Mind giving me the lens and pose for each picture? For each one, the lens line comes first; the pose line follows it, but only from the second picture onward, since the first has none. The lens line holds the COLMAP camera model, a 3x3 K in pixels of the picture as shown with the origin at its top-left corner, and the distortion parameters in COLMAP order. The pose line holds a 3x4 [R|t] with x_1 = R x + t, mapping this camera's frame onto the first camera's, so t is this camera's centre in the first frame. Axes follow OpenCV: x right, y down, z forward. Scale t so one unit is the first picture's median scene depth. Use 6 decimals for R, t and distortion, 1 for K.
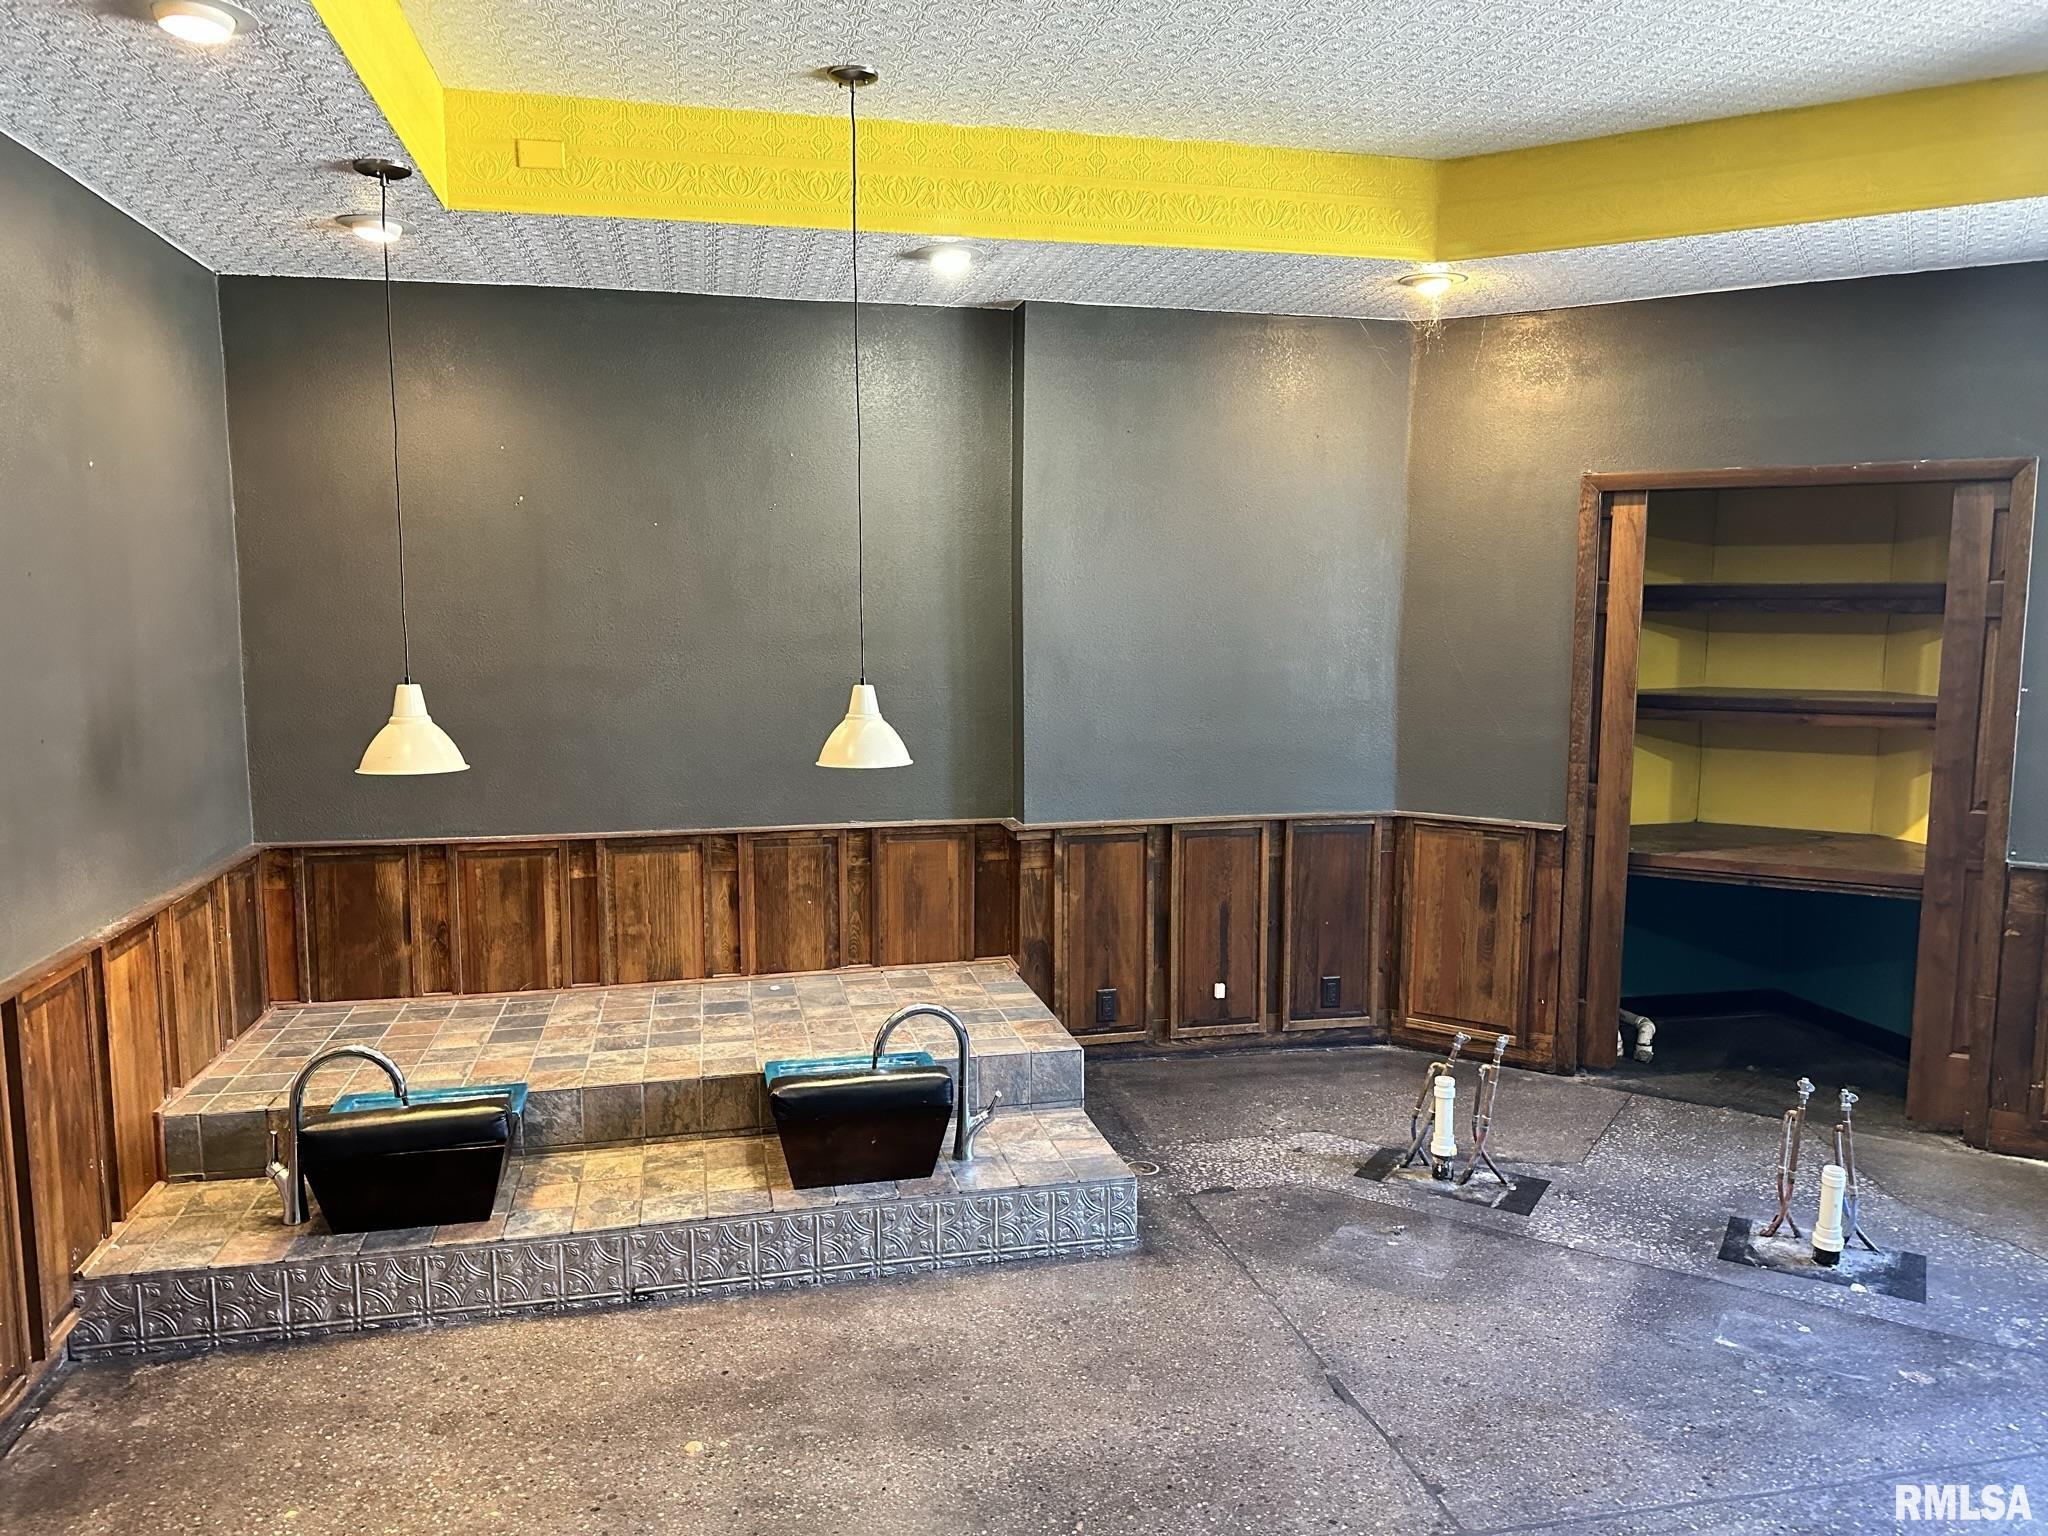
lens RADIAL K [[1464.9, 0, 1024.0], [0, 1464.9, 768.0], [0, 0, 1]] dist [0.175729, -0.245515]
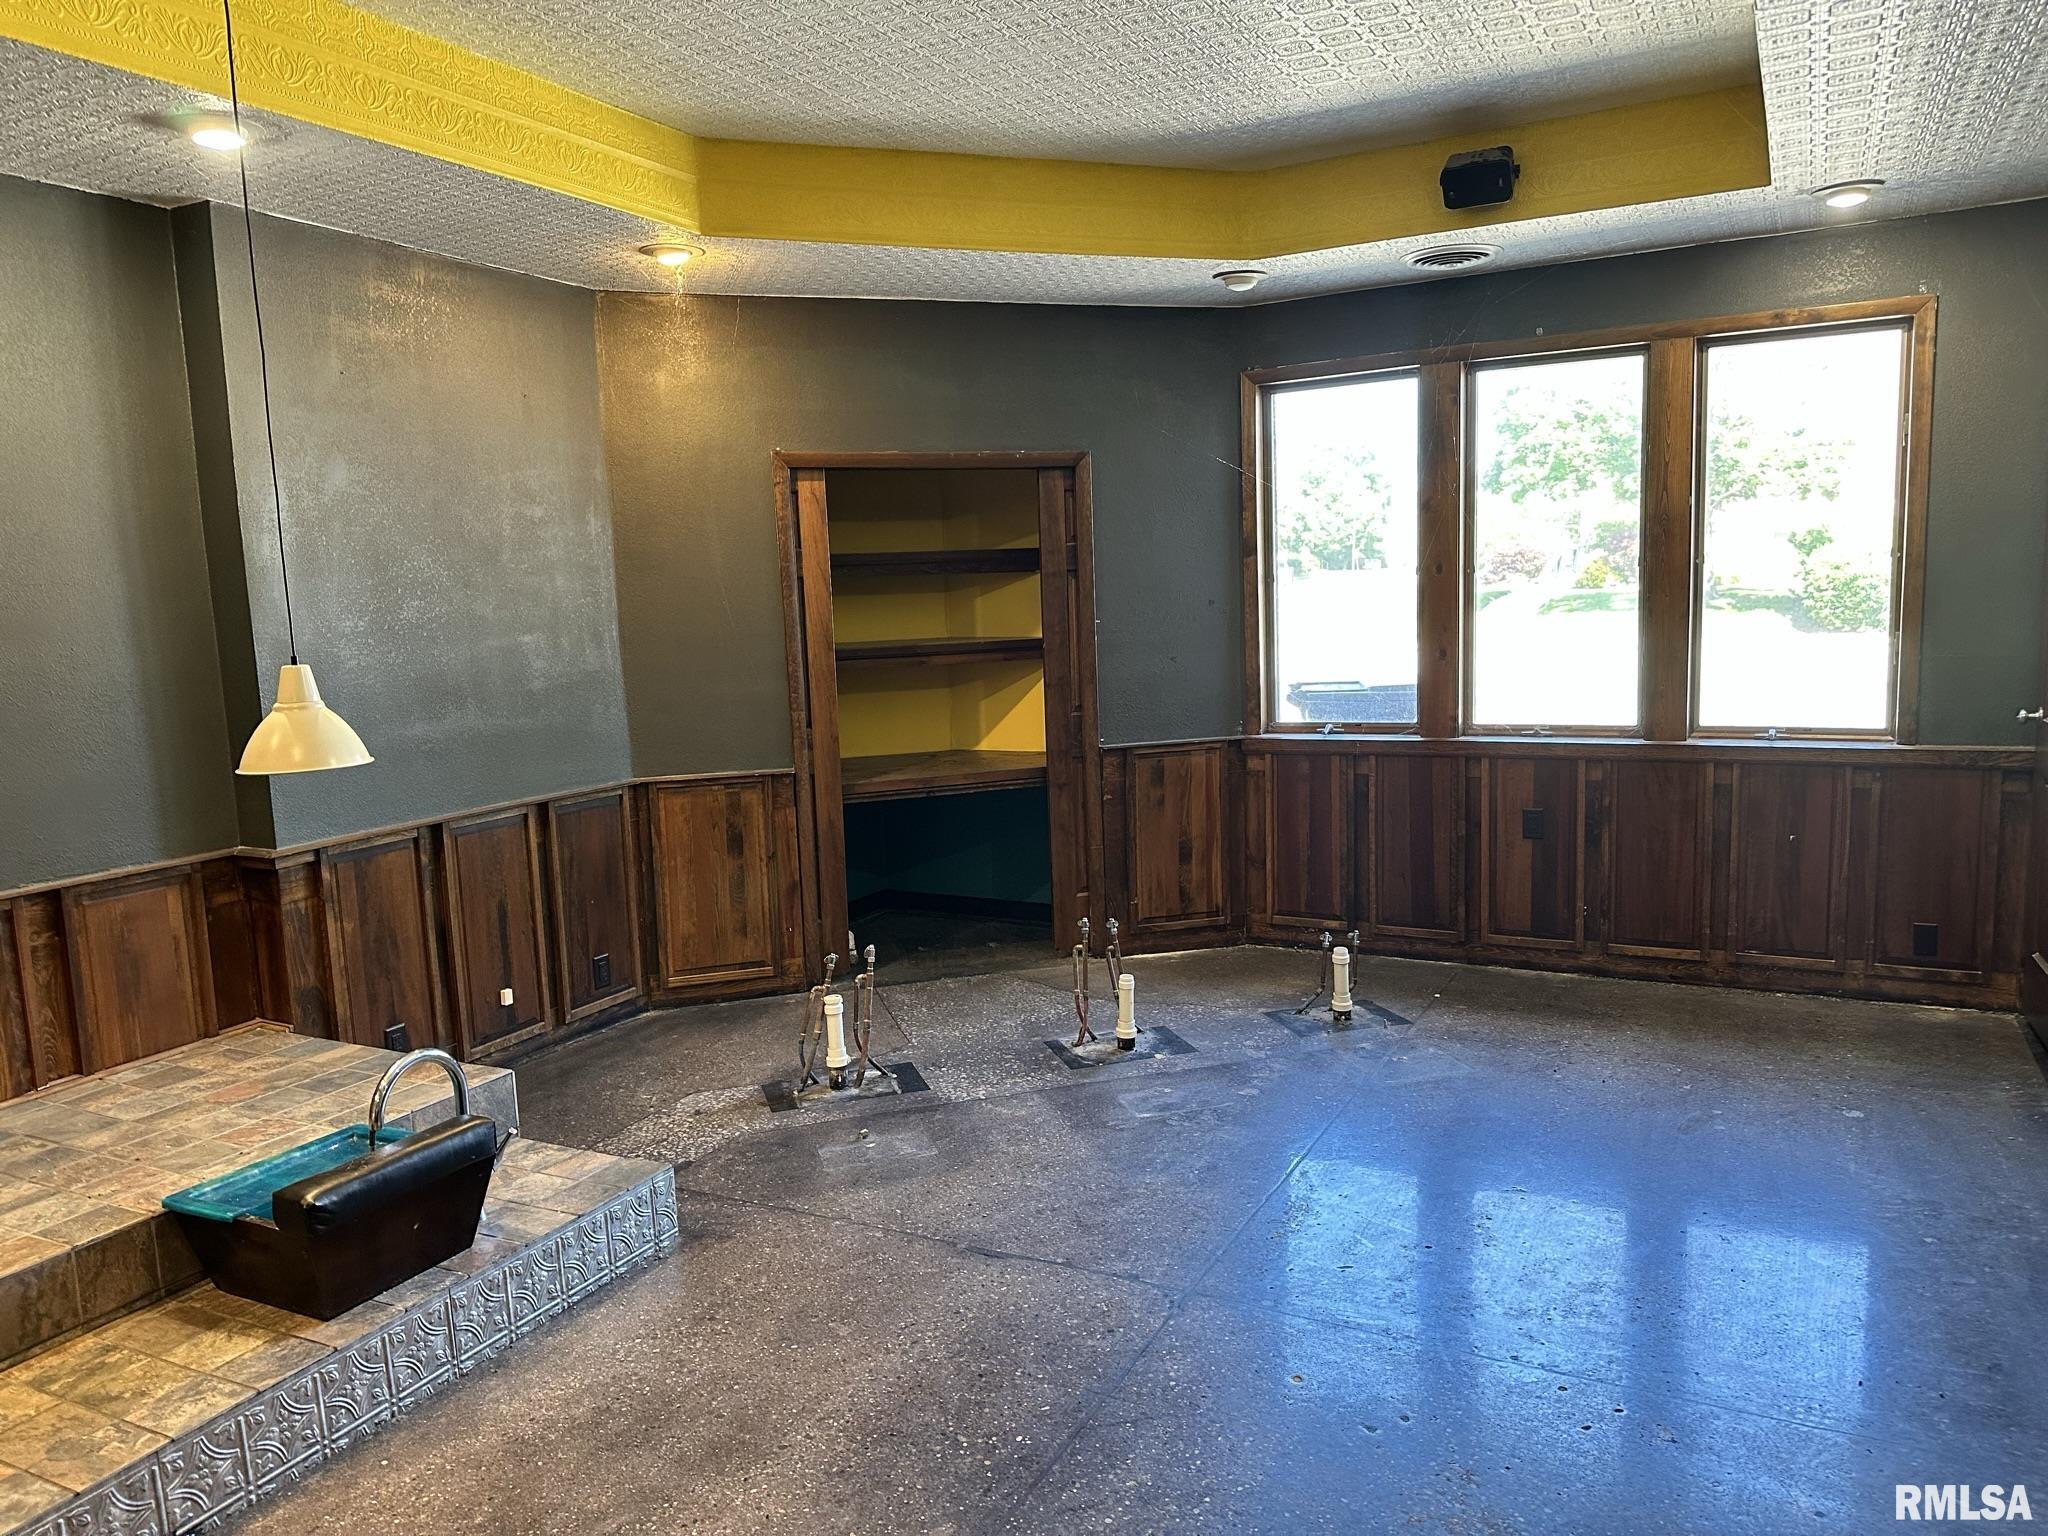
lens RADIAL K [[1474.1, 0, 1024.0], [0, 1474.1, 768.0], [0, 0, 1]] dist [0.170316, -0.160350]
pose [[0.652869, -0.122143, 0.747559, -0.352646], [0.125982, 0.990677, 0.051841, 0.002763], [-0.746921, 0.060334, 0.662170, 0.139643]]
